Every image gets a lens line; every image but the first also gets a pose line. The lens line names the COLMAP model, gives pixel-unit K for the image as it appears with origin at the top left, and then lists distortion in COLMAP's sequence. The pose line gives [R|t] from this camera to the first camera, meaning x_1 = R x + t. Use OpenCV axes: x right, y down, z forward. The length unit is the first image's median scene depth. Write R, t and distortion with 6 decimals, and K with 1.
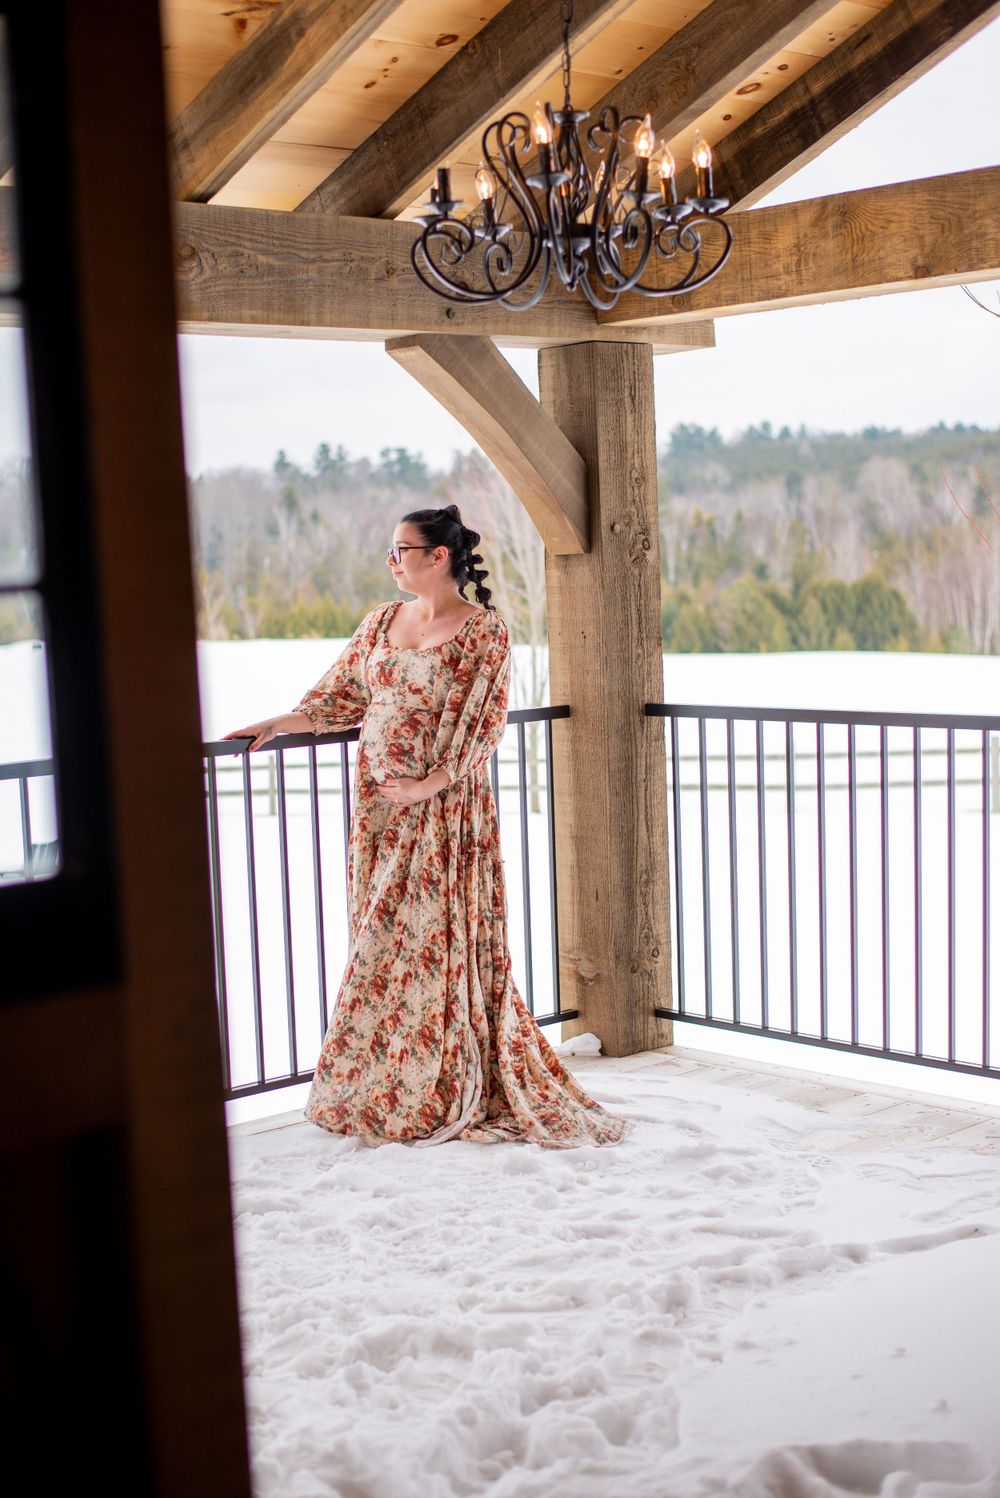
lens RADIAL K [[2171.5, 0, 500.0], [0, 2171.5, 749.0], [0, 0, 1]] dist [-0.120472, 0.136540]
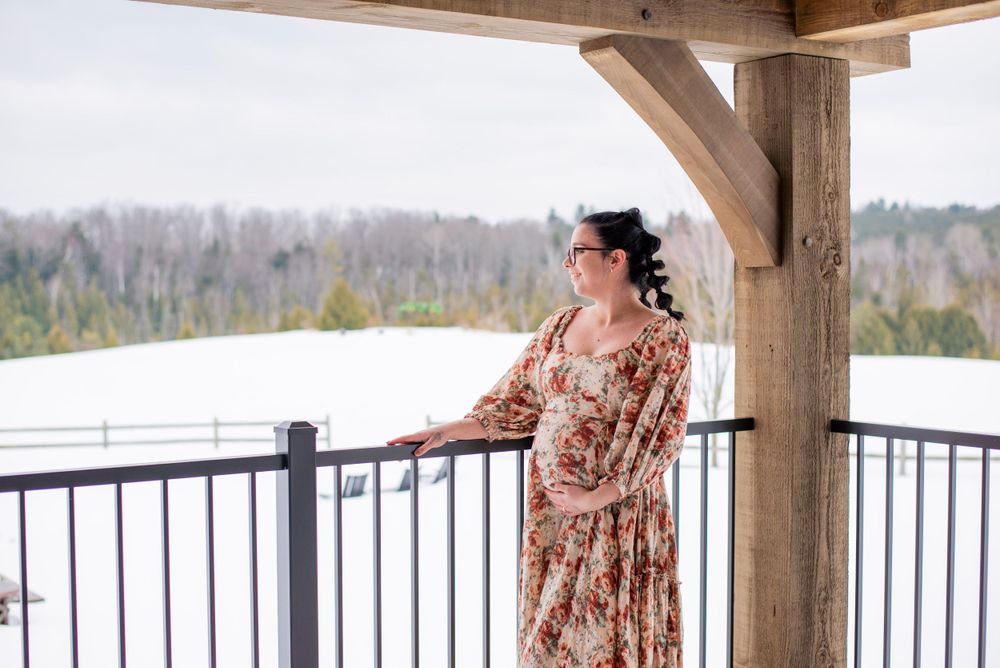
lens RADIAL K [[1449.6, 0, 501.6], [0, 1449.6, 320.4], [0, 0, 1]] dist [-0.120472, 0.136540]
pose [[0.990464, 0.037037, -0.132697, 0.003576], [-0.045054, 0.997303, -0.057931, -0.021441], [0.130193, 0.063358, 0.989462, 0.329906]]
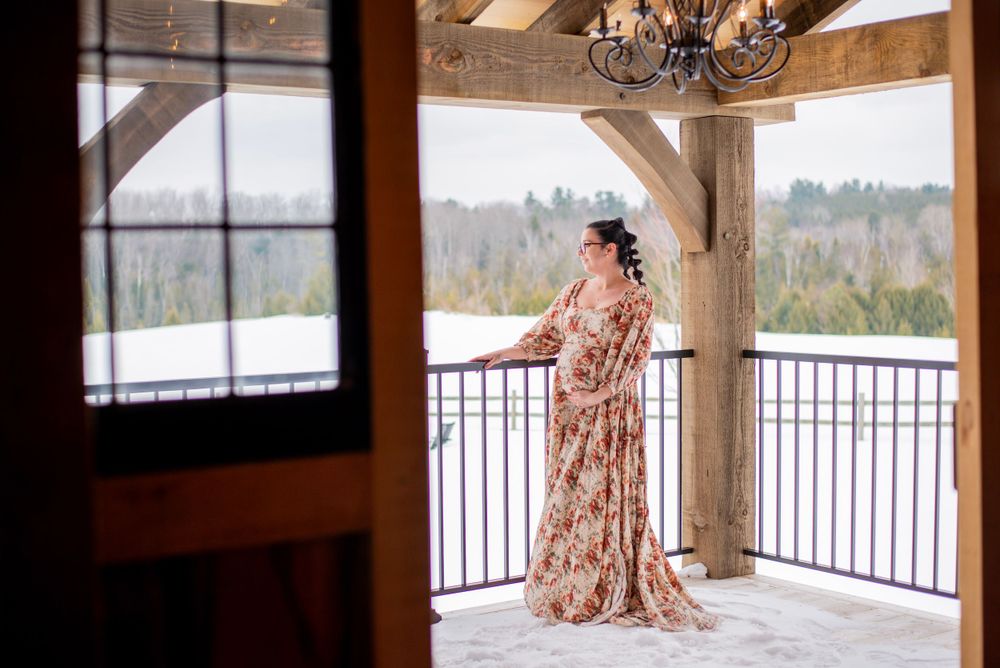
lens RADIAL K [[1451.5, 0, 504.4], [0, 1451.5, 323.6], [0, 0, 1]] dist [-0.122332, 0.124245]
pose [[0.992893, 0.030722, -0.114973, 0.016502], [-0.036103, 0.998334, -0.045011, 0.013007], [0.113398, 0.048842, 0.992348, -0.041880]]
